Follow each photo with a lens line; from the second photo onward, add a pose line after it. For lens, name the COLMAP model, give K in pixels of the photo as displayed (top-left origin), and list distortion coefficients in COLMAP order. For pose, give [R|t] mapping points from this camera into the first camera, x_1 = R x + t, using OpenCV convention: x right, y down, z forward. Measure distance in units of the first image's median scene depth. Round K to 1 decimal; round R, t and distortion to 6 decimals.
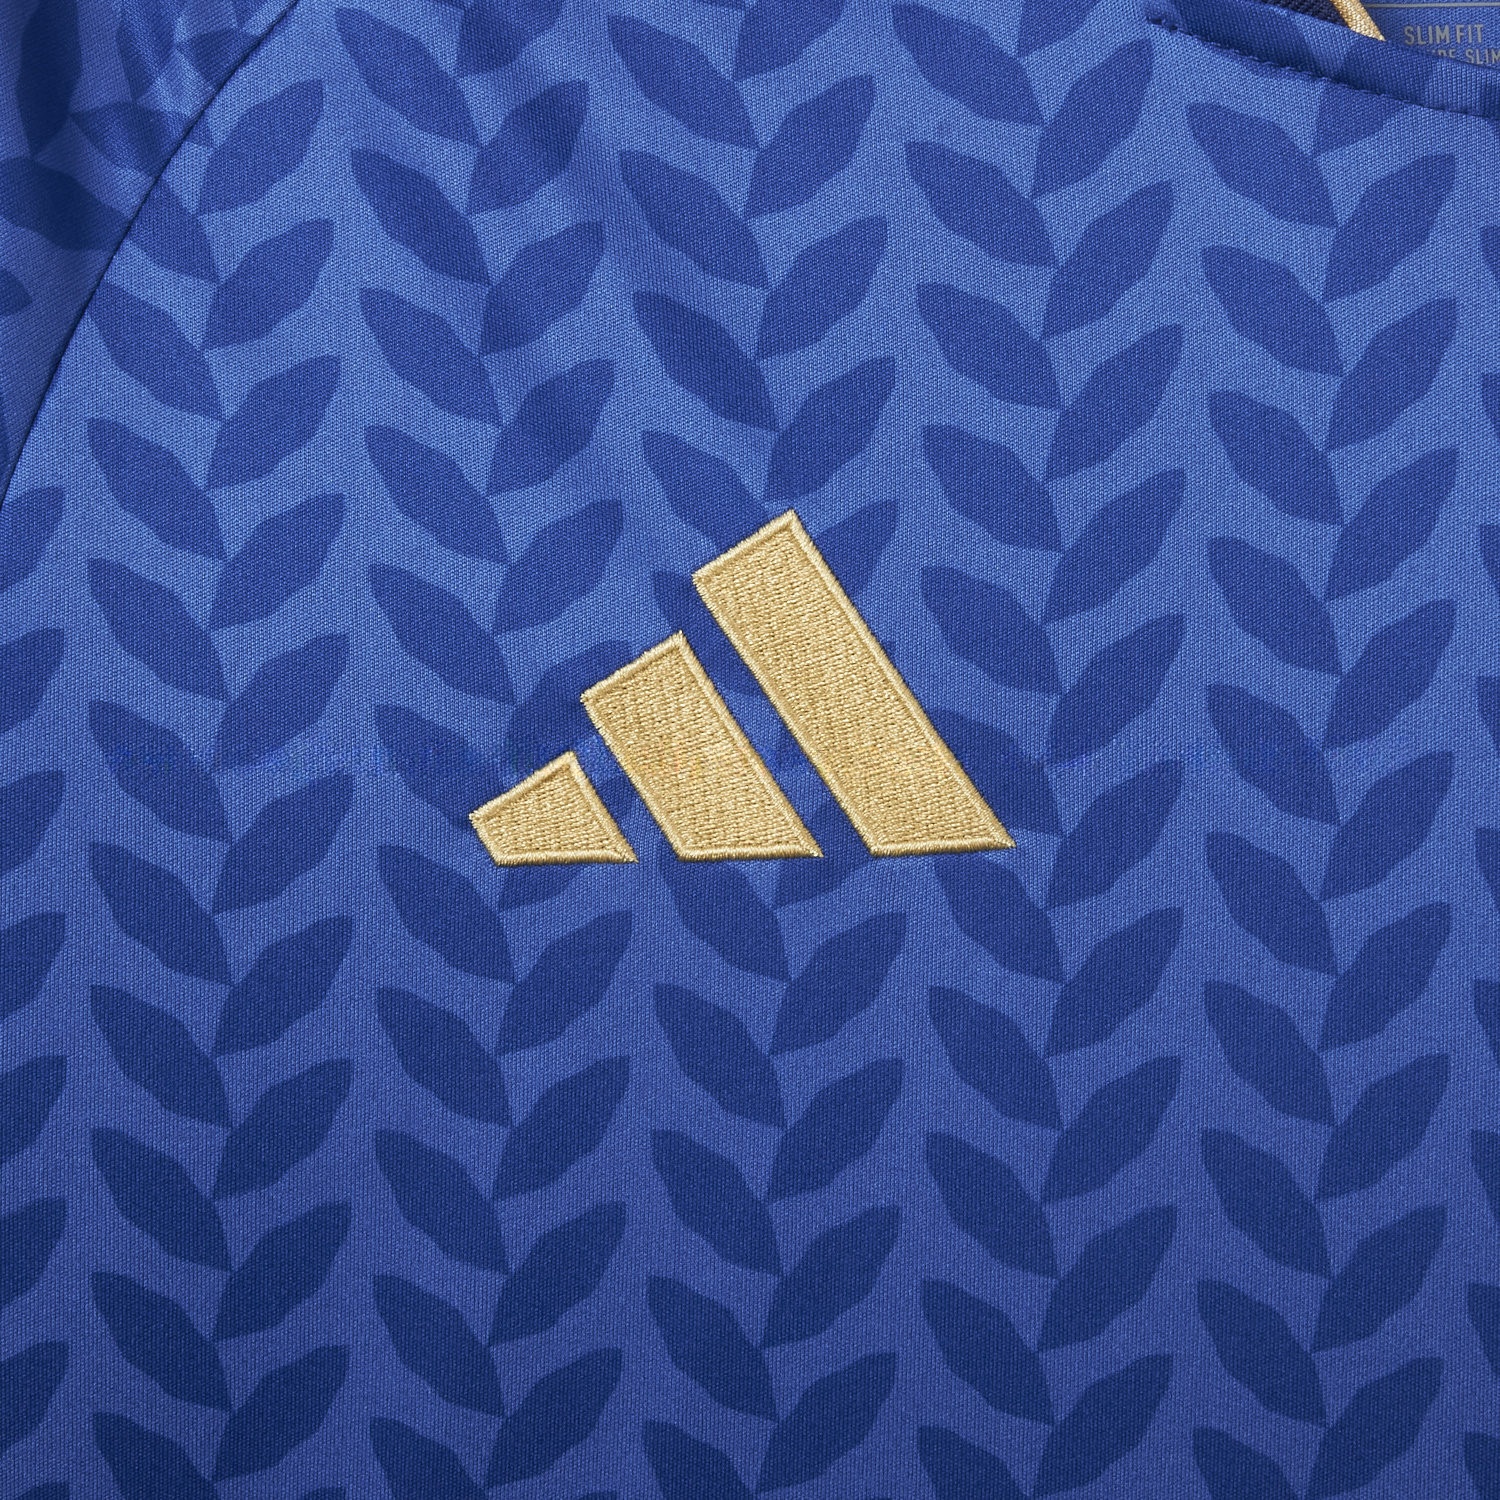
lens RADIAL K [[3538.7, 0, 744.0], [0, 3538.7, 756.2], [0, 0, 1]] dist [-0.069740, 0.000000]
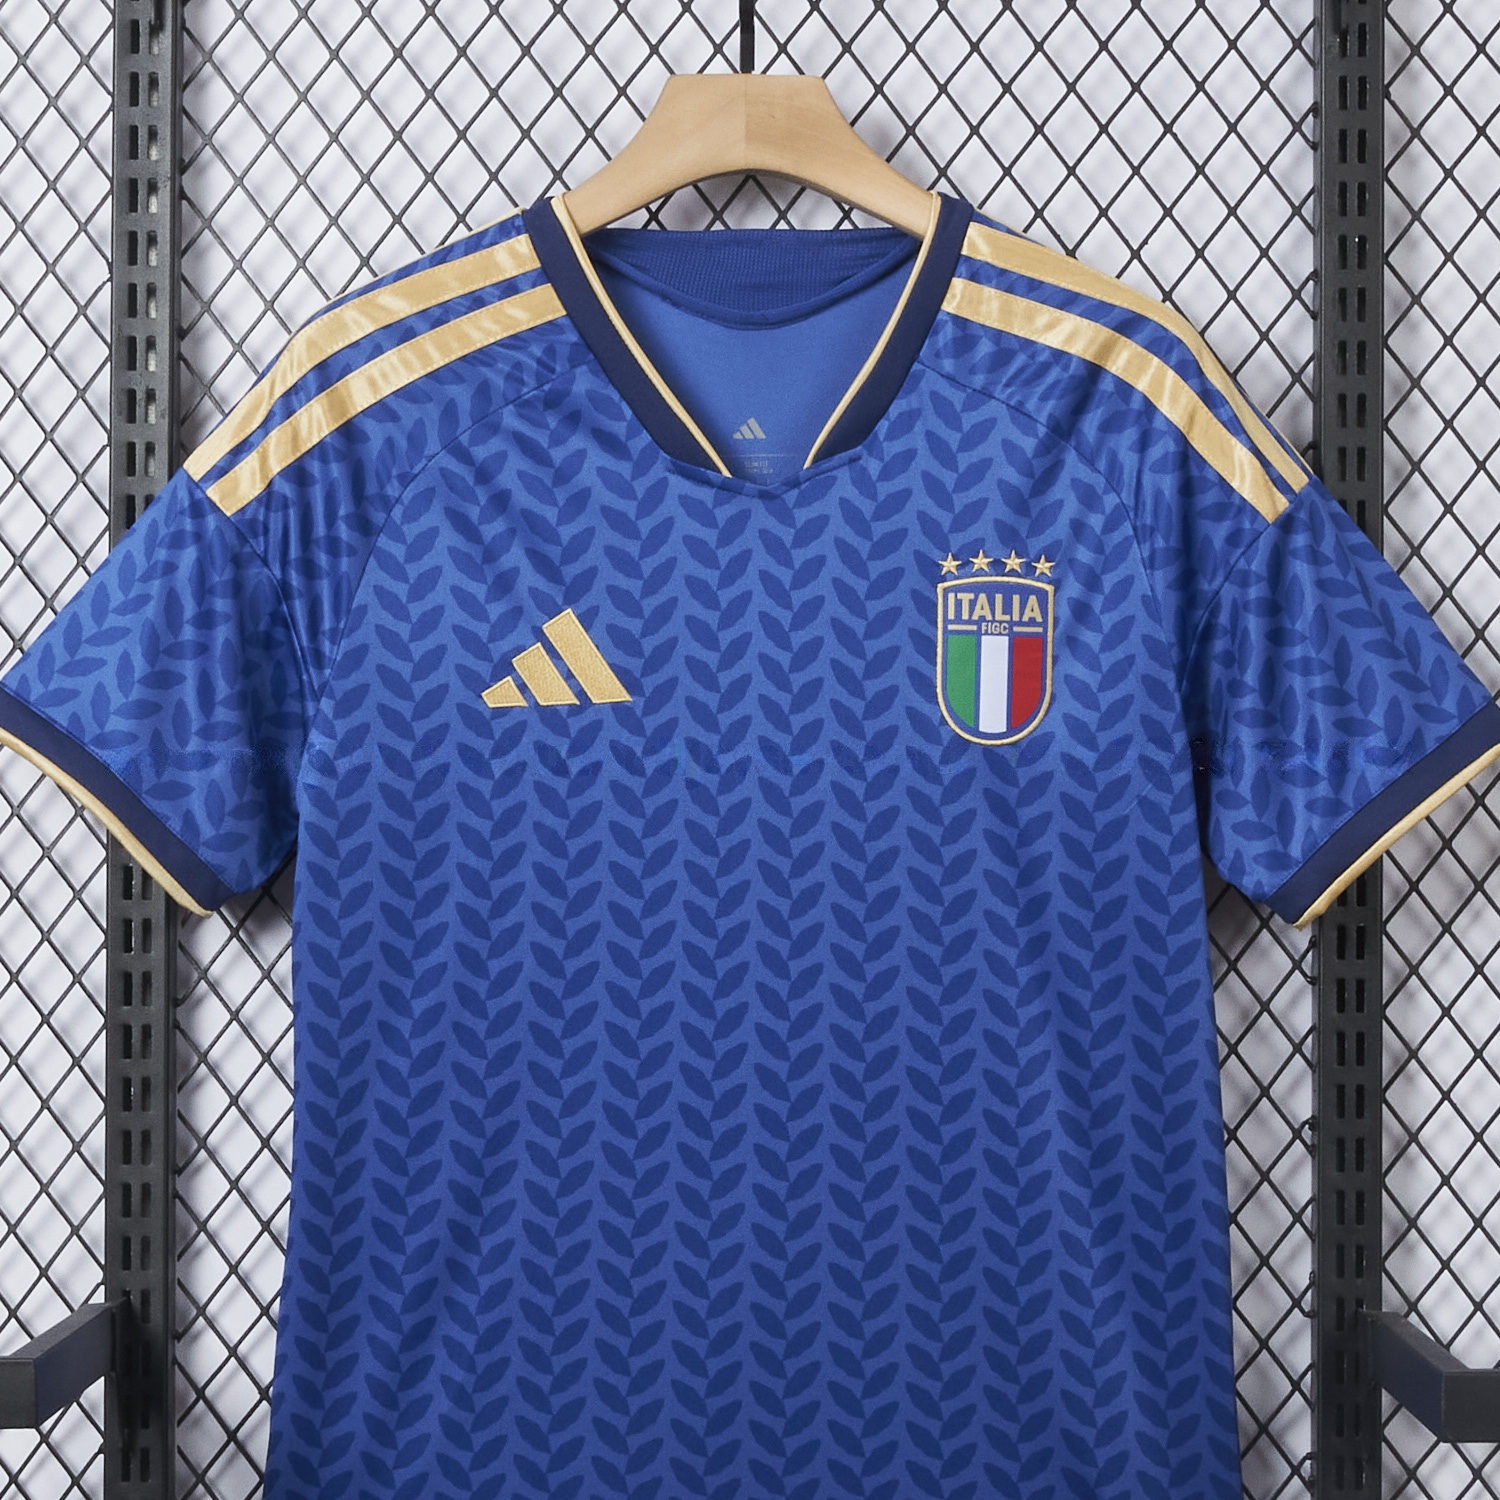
lens RADIAL K [[3538.7, 0, 796.8], [0, 3538.7, 795.3], [0, 0, 1]] dist [-0.069740, 0.000000]
pose [[0.996450, -0.015894, 0.082678, -0.057233], [0.011555, 0.998544, 0.052700, -0.066576], [-0.083395, -0.051558, 0.995182, -2.622576]]
